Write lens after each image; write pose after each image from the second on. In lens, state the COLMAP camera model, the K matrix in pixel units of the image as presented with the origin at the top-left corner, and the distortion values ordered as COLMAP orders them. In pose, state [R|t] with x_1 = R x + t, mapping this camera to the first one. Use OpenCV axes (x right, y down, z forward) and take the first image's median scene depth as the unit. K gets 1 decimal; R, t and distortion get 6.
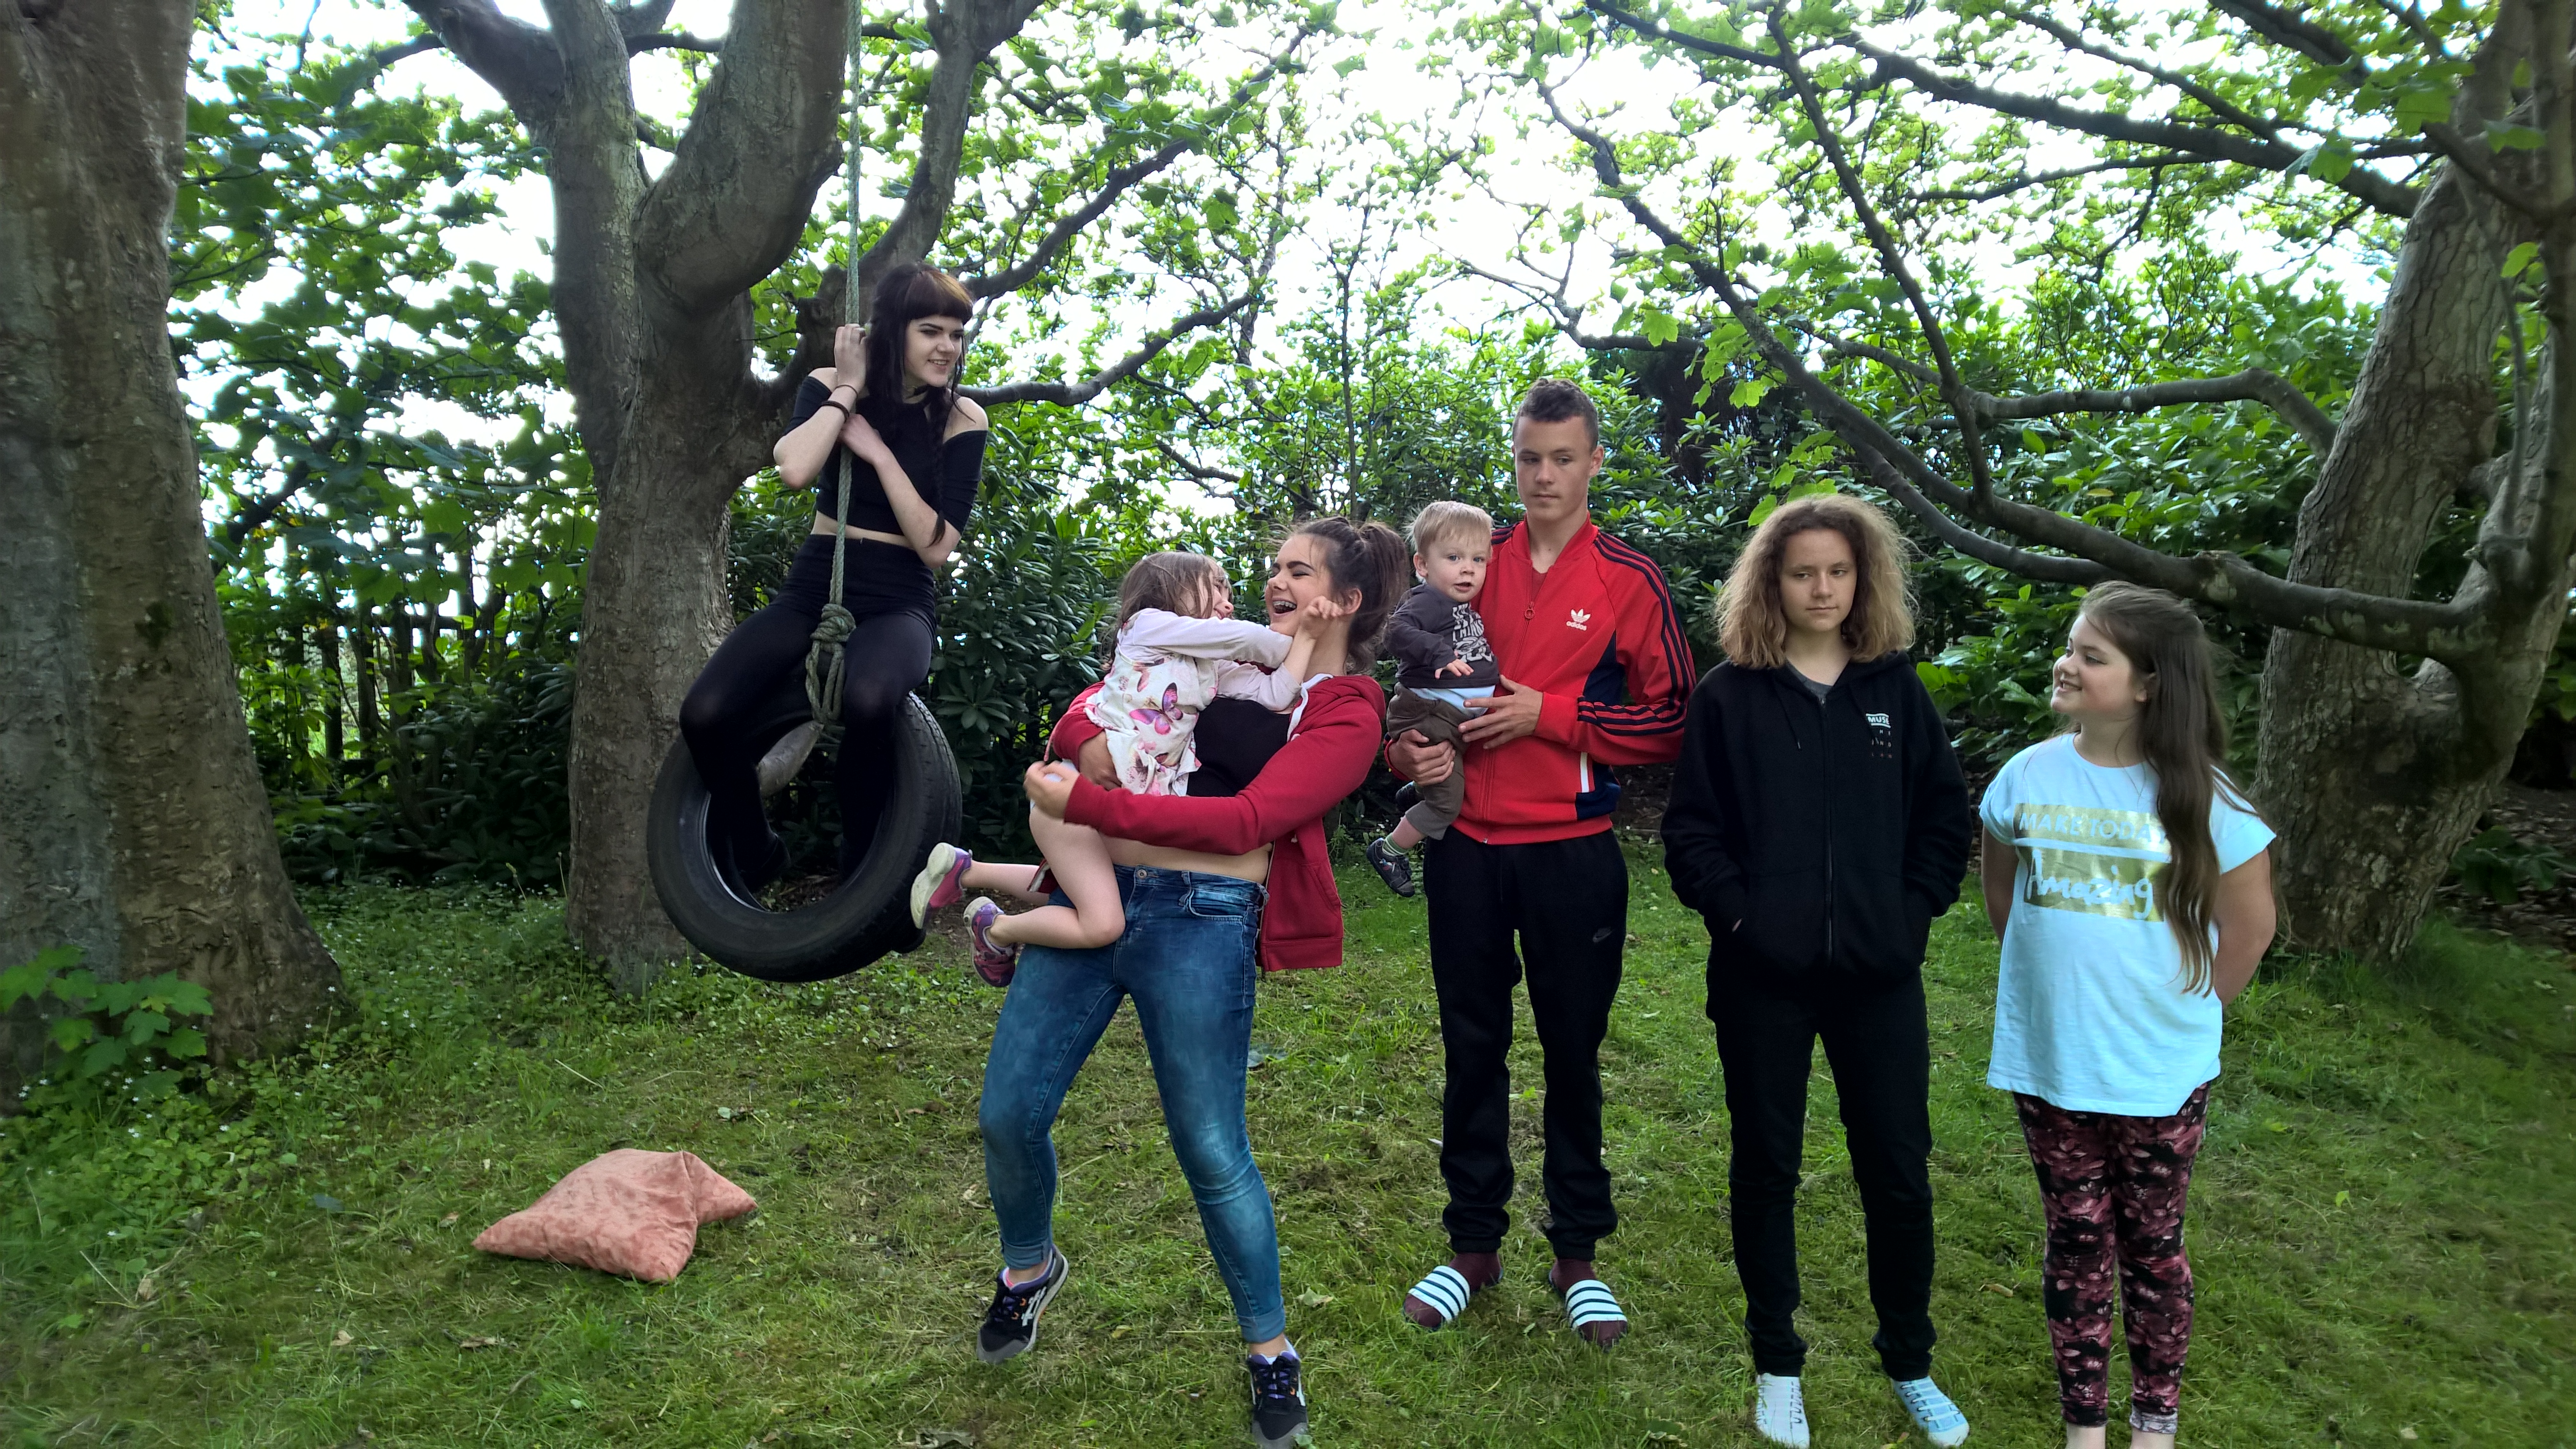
lens RADIAL K [[2220.6, 0, 1288.0], [0, 2220.6, 724.5], [0, 0, 1]] dist [0.082189, -0.086411]
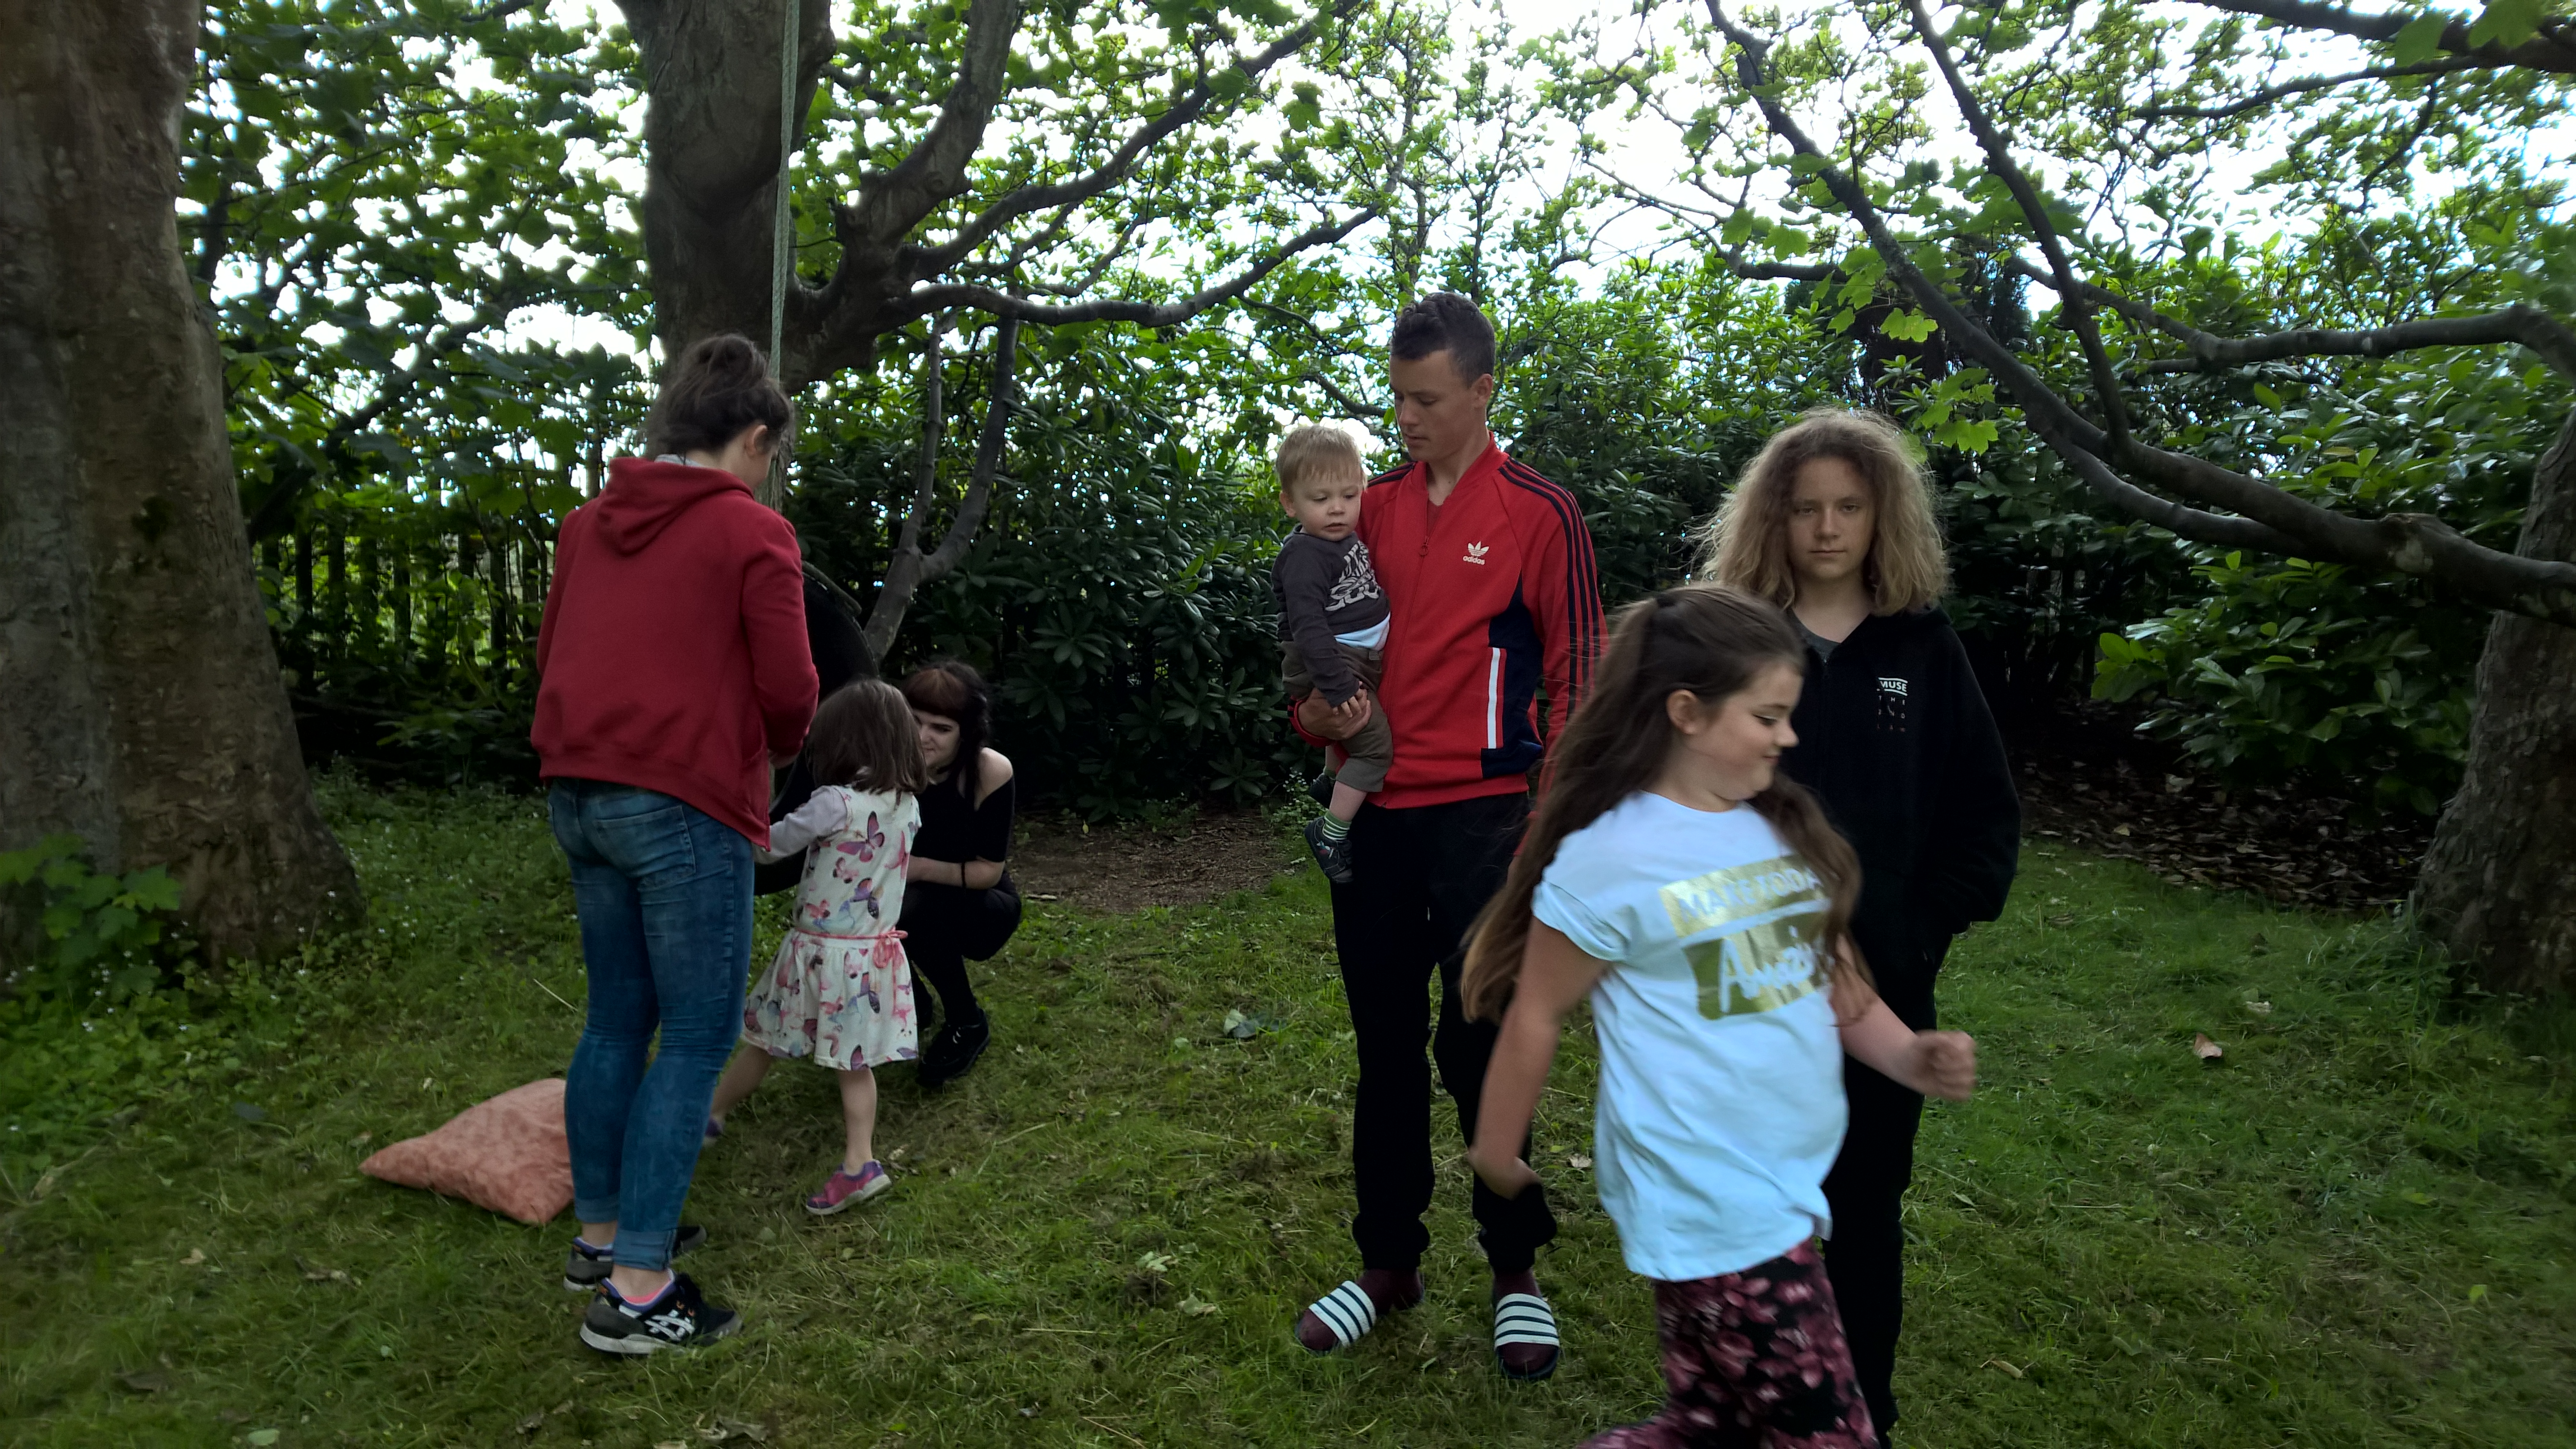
lens RADIAL K [[2133.2, 0, 1288.0], [0, 2133.2, 724.5], [0, 0, 1]] dist [0.082198, -0.083868]
pose [[0.984220, 0.047343, -0.170496, 0.161211], [-0.043326, 0.998690, 0.027209, -0.001640], [0.171561, -0.019393, 0.984983, 0.140048]]
